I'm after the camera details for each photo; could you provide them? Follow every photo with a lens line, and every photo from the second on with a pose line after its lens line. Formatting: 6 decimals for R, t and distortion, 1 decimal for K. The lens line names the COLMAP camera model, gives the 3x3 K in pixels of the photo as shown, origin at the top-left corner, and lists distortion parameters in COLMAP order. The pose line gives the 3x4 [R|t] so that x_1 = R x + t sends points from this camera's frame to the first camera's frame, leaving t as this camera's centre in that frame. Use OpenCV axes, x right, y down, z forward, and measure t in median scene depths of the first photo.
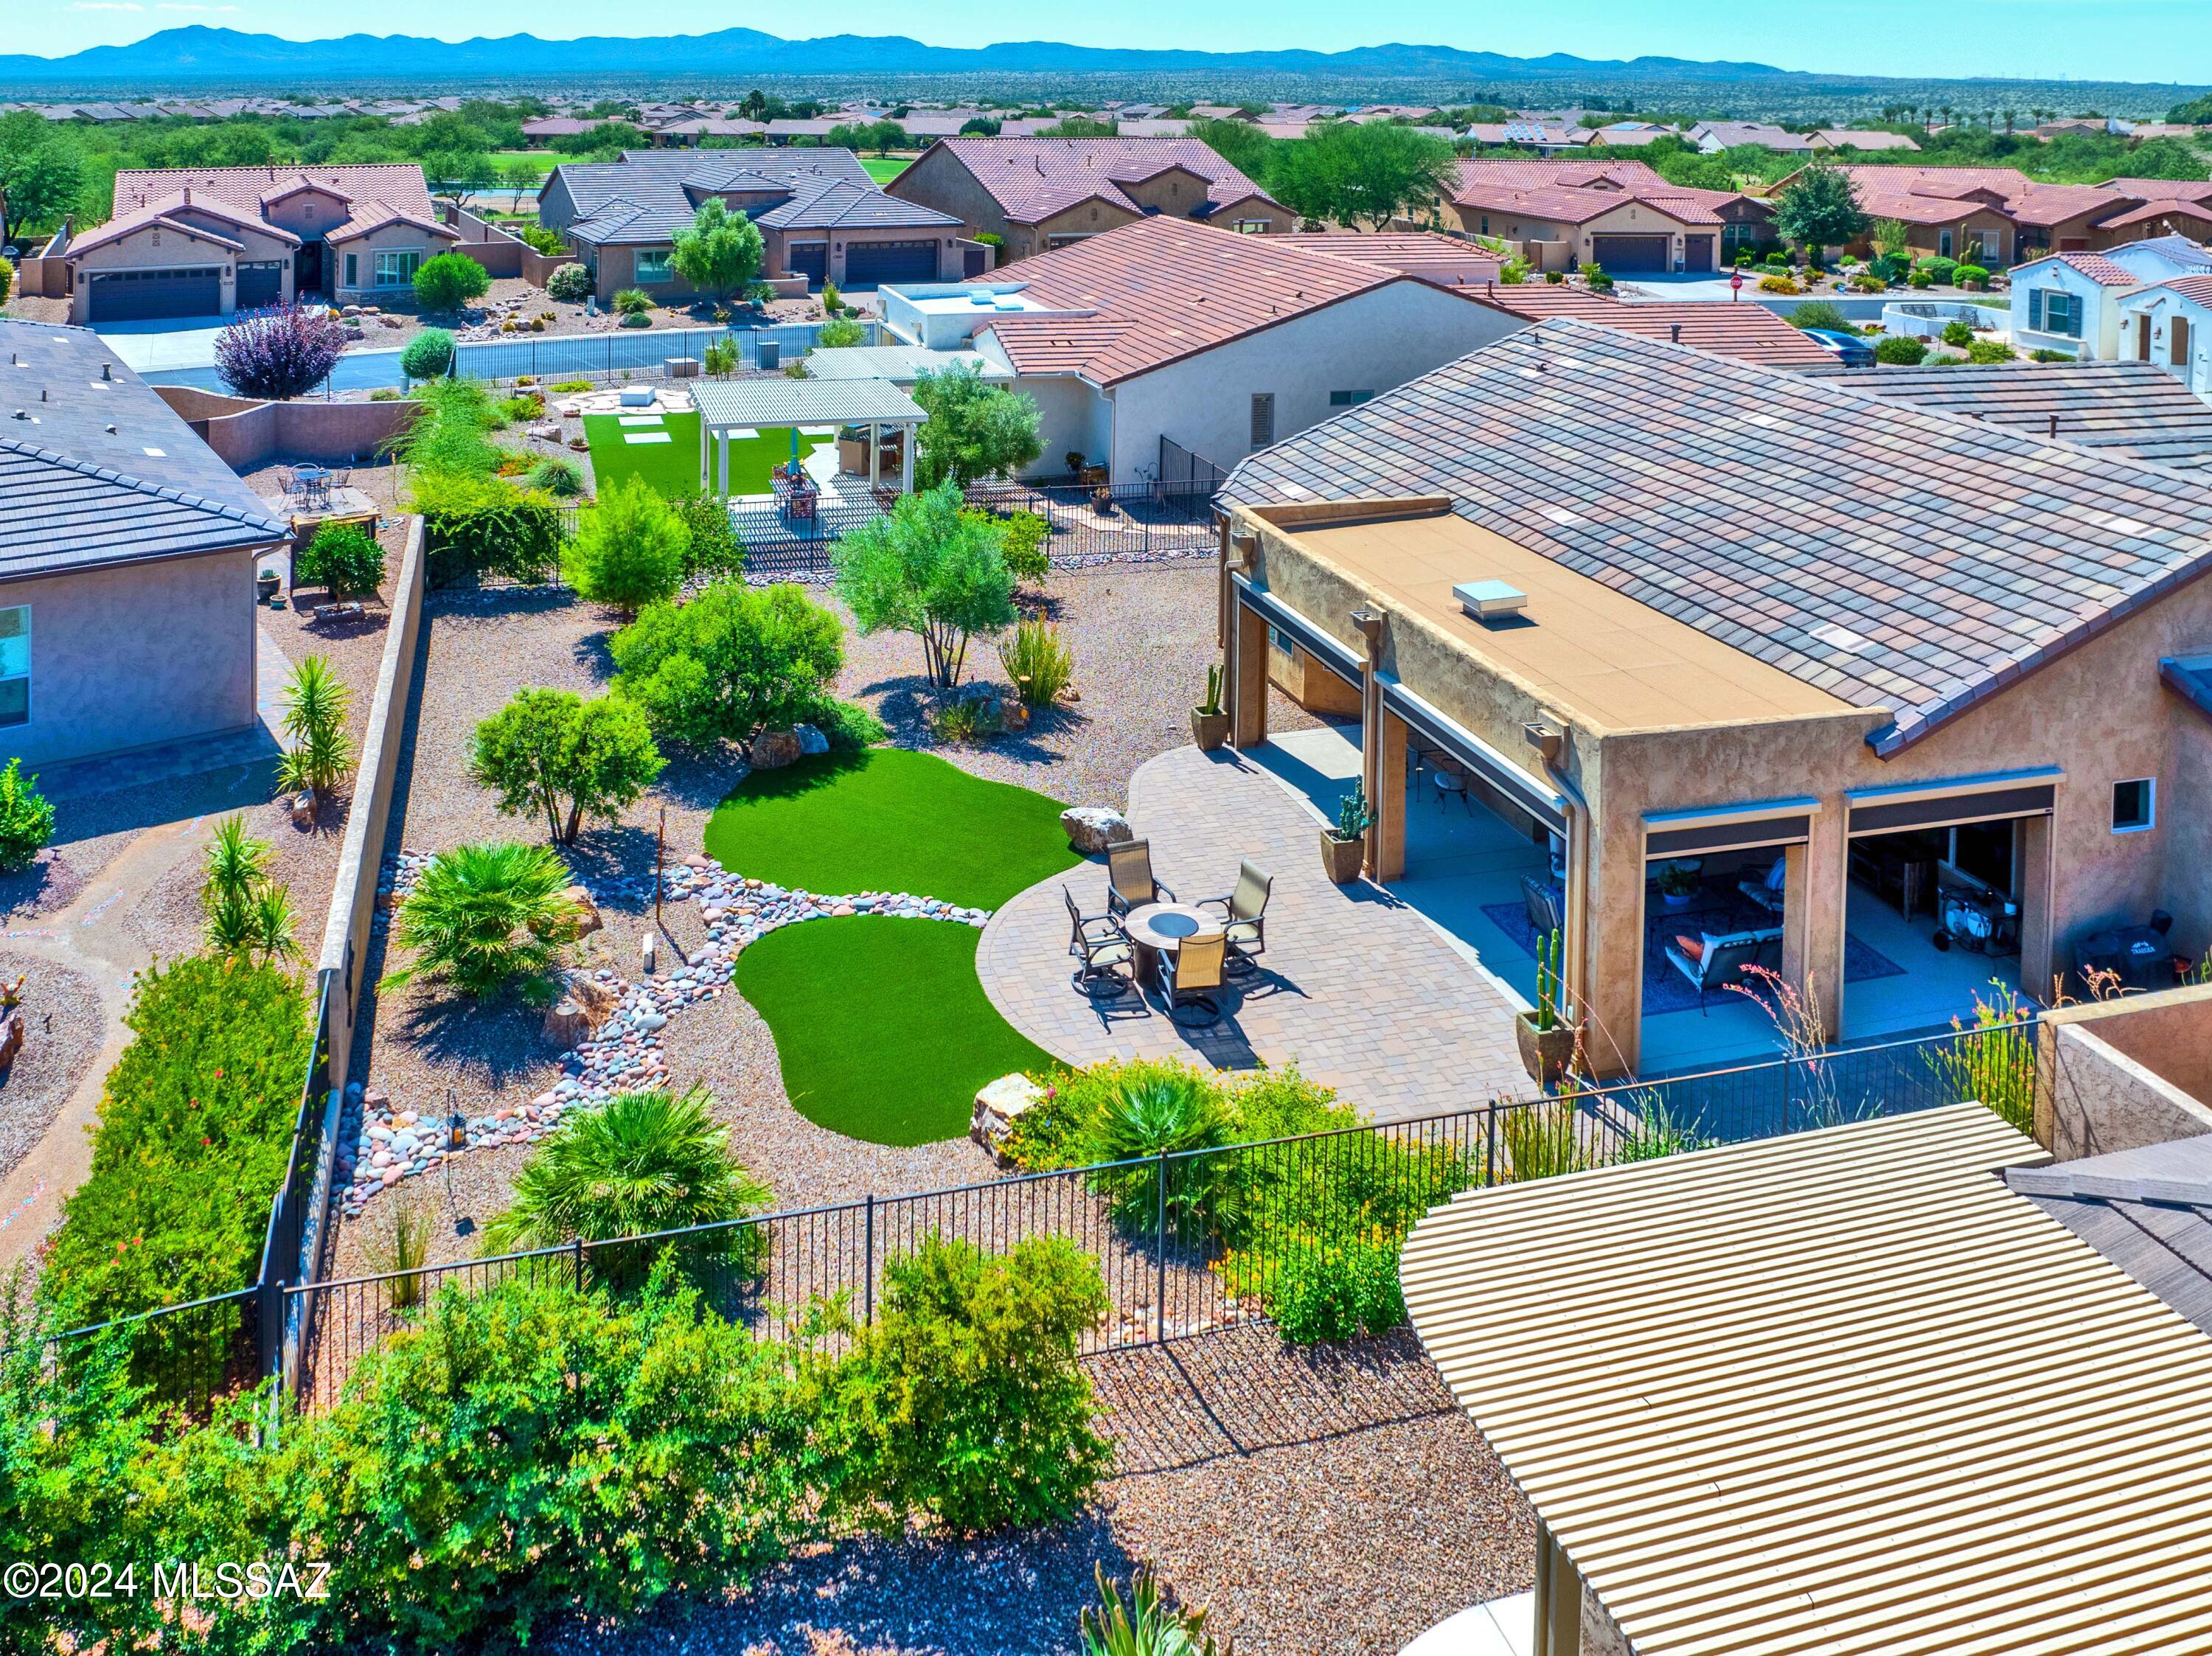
lens RADIAL K [[1812.5, 0, 1106.0], [0, 1812.5, 828.0], [0, 0, 1]] dist [-0.042342, 0.013604]
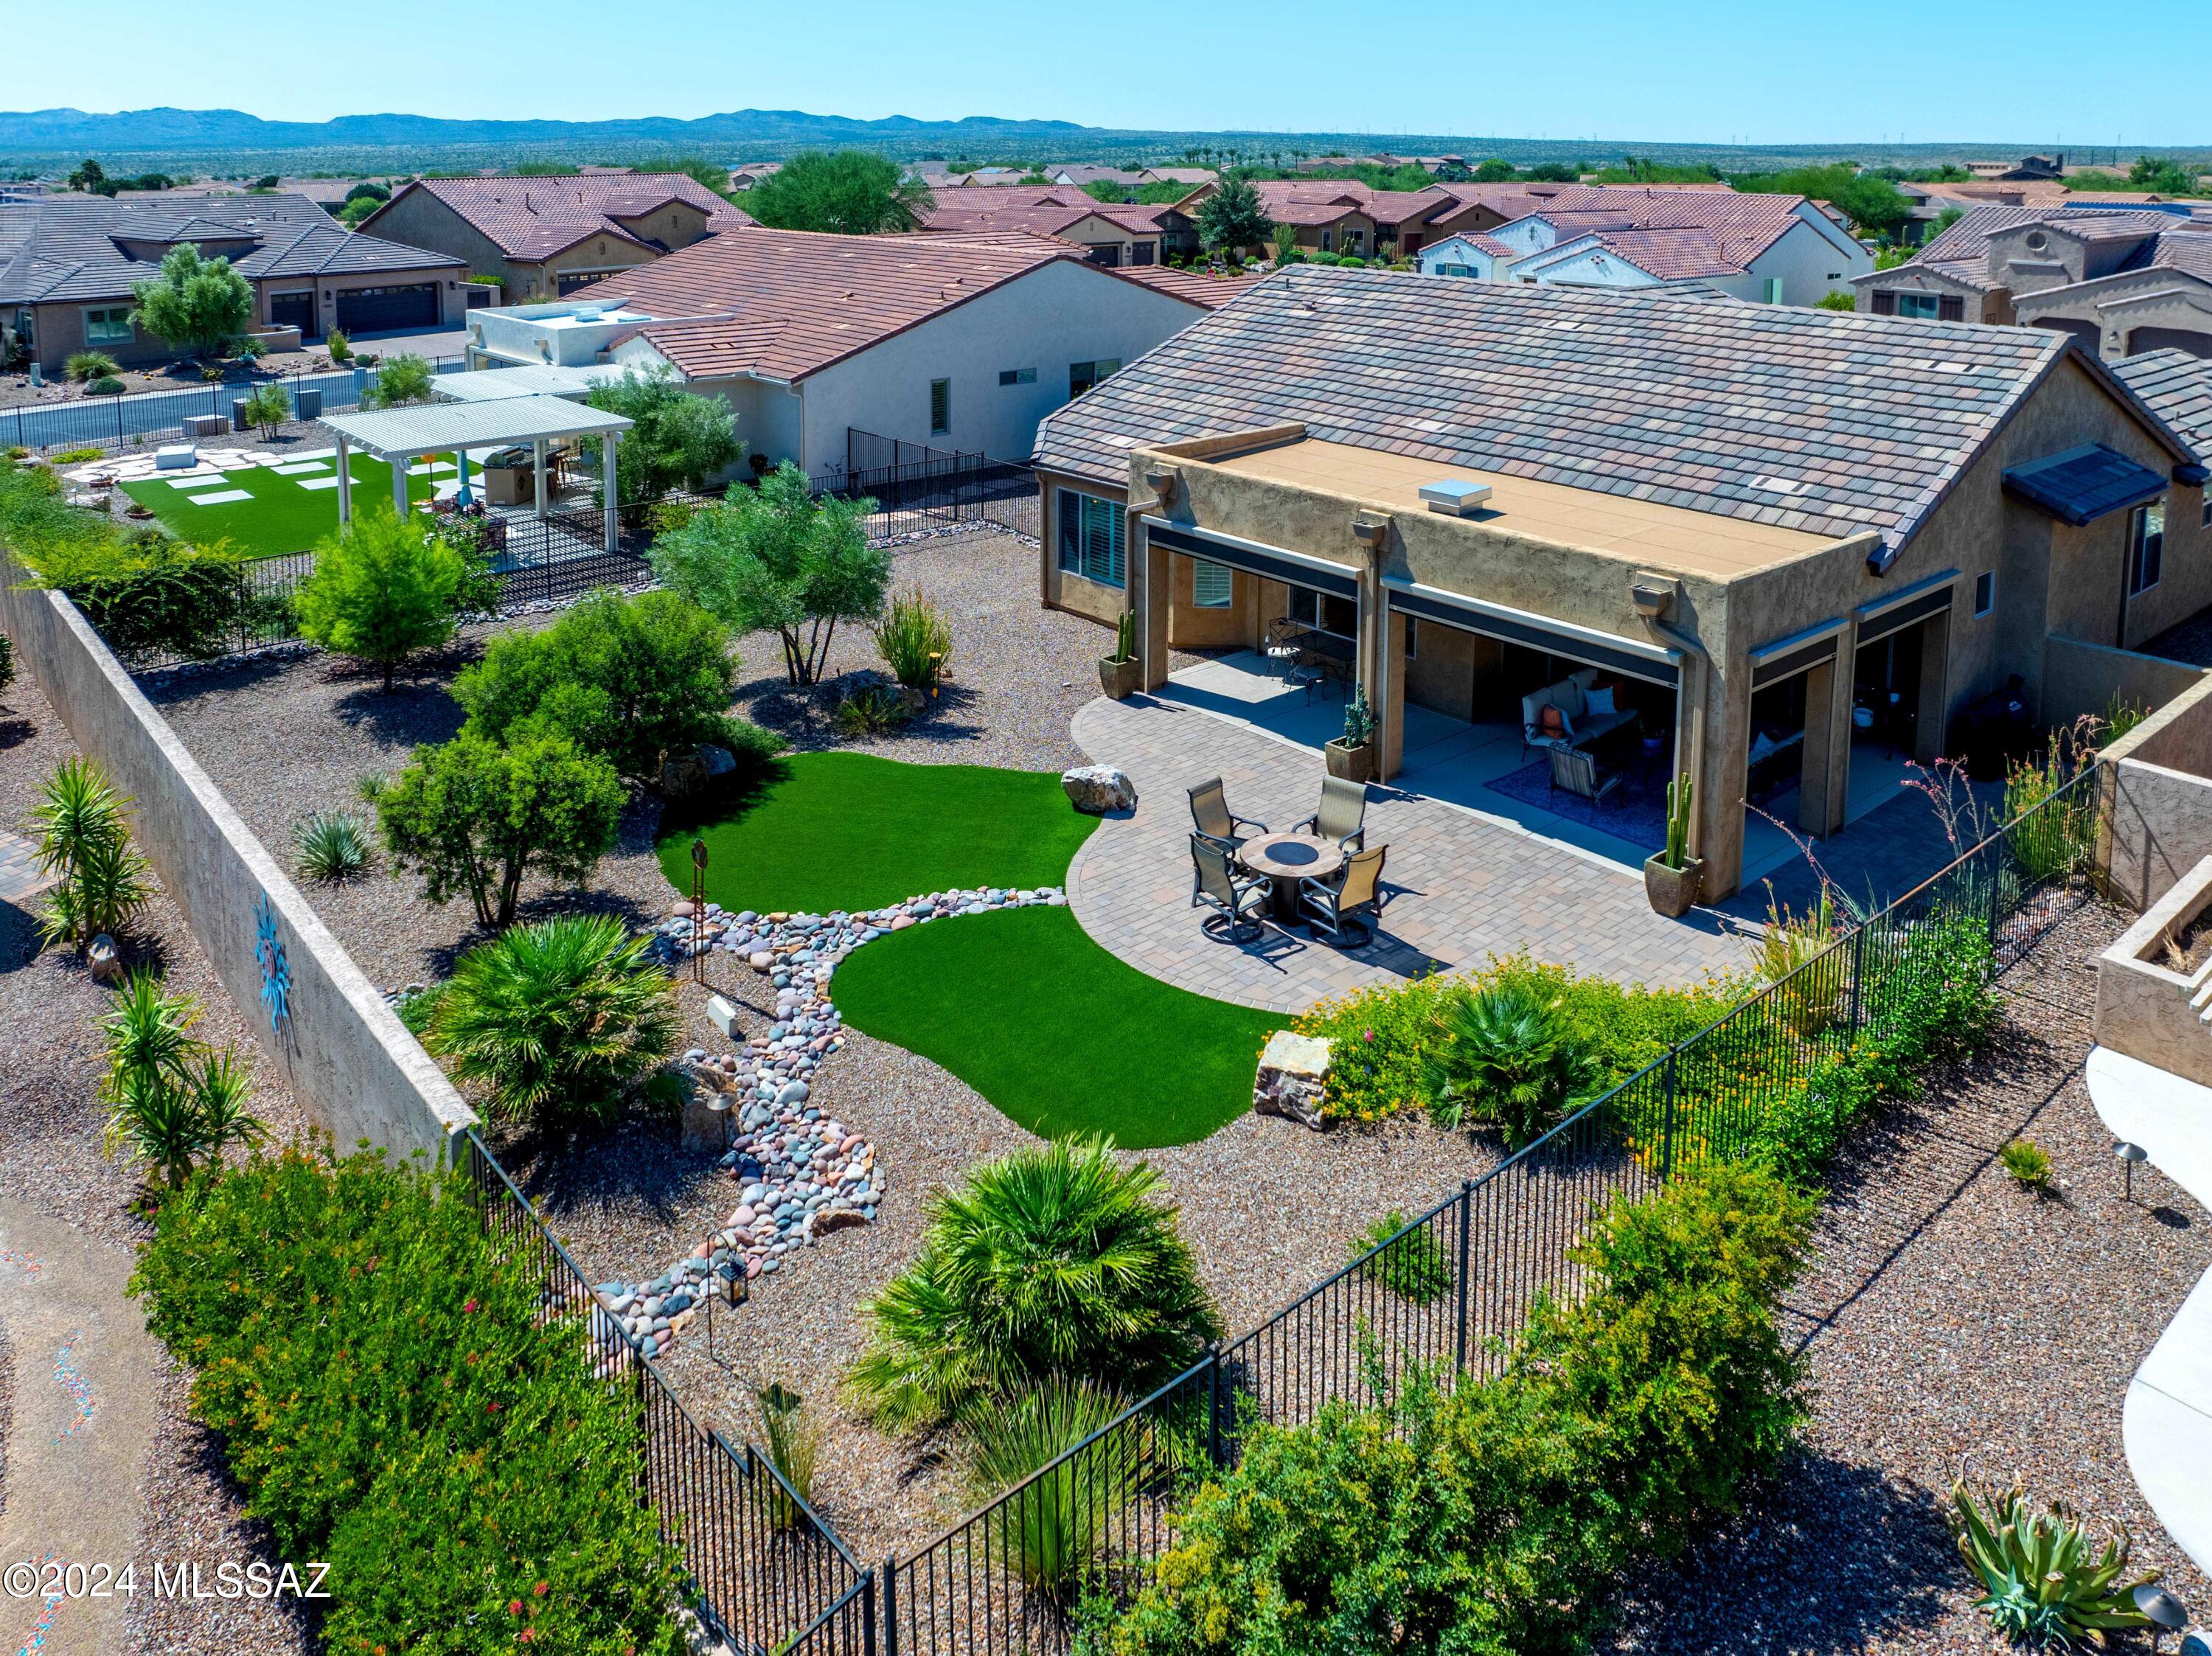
lens RADIAL K [[1507.9, 0, 1106.0], [0, 1507.9, 828.0], [0, 0, 1]] dist [-0.051353, 0.025188]
pose [[0.886953, -0.193491, 0.419375, -0.295547], [0.190389, 0.980450, 0.049697, -0.014515], [-0.420792, 0.035765, 0.906452, 0.232321]]
